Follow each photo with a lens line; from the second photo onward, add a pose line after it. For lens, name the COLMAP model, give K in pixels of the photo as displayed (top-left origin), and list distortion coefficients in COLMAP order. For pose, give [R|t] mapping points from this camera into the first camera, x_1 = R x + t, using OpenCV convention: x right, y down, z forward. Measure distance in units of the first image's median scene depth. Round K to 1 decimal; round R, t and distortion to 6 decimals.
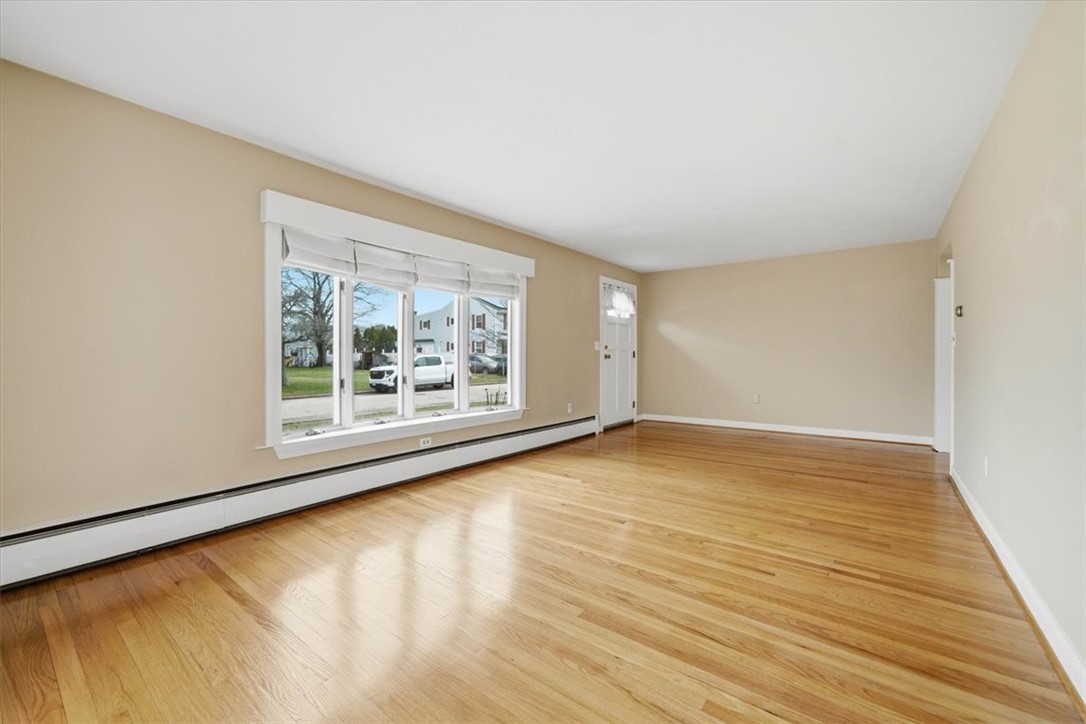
lens RADIAL K [[444.4, 0, 542.9], [0, 444.4, 361.2], [0, 0, 1]] dist [0.001196, 0.000366]
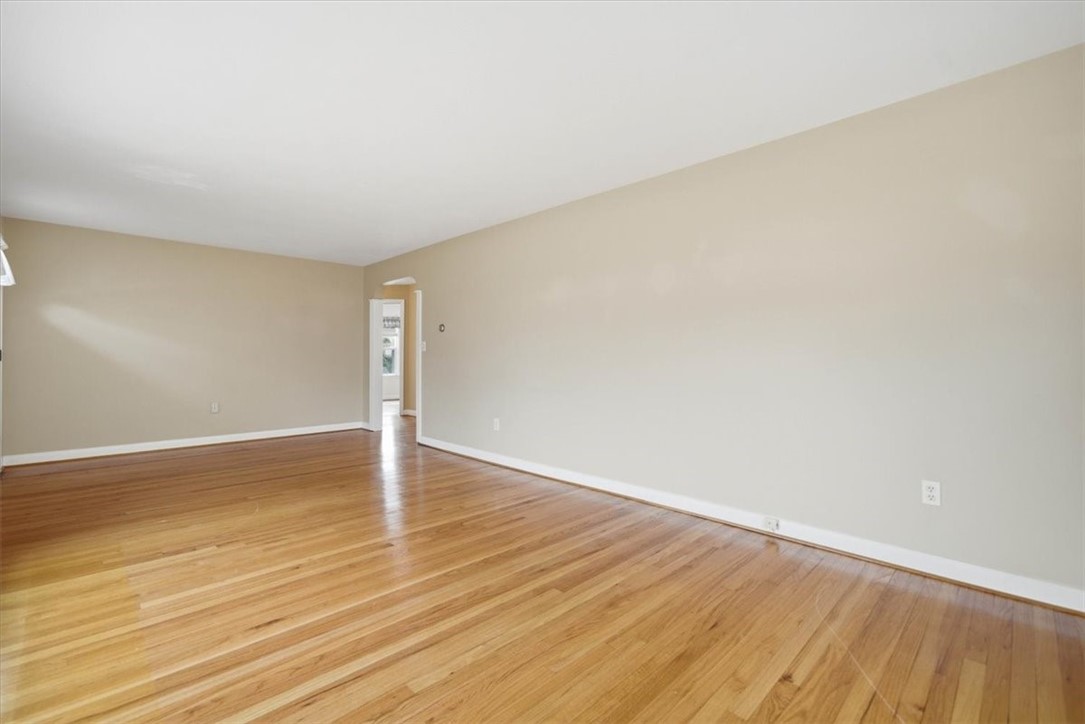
lens RADIAL K [[476.0, 0, 535.1], [0, 476.0, 359.1], [0, 0, 1]] dist [0.001690, 0.001364]
pose [[0.133656, 0.006694, 0.991005, -0.688566], [0.002555, 0.999972, -0.007099, 0.003546], [-0.991024, 0.003481, 0.133635, 0.569251]]
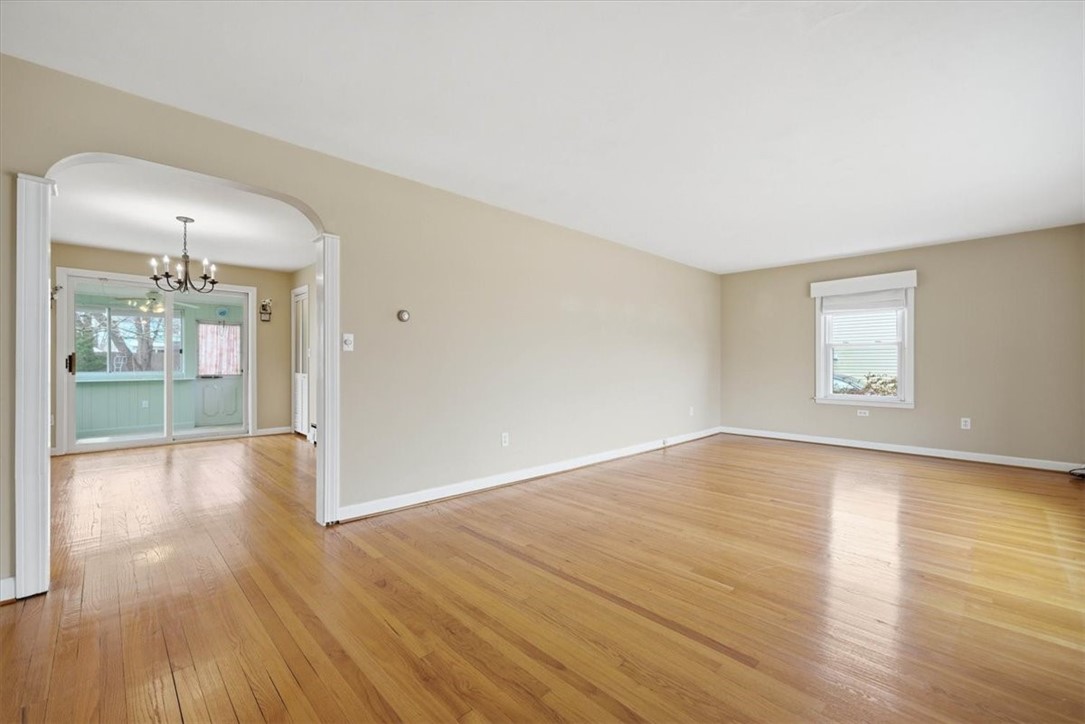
lens RADIAL K [[444.0, 0, 531.9], [0, 444.0, 363.0], [0, 0, 1]] dist [0.001196, 0.000366]
pose [[-0.987298, 0.013592, 0.158299, 0.609204], [0.013458, 0.999908, -0.001922, -0.008753], [-0.158311, 0.000233, -0.987389, 2.197357]]
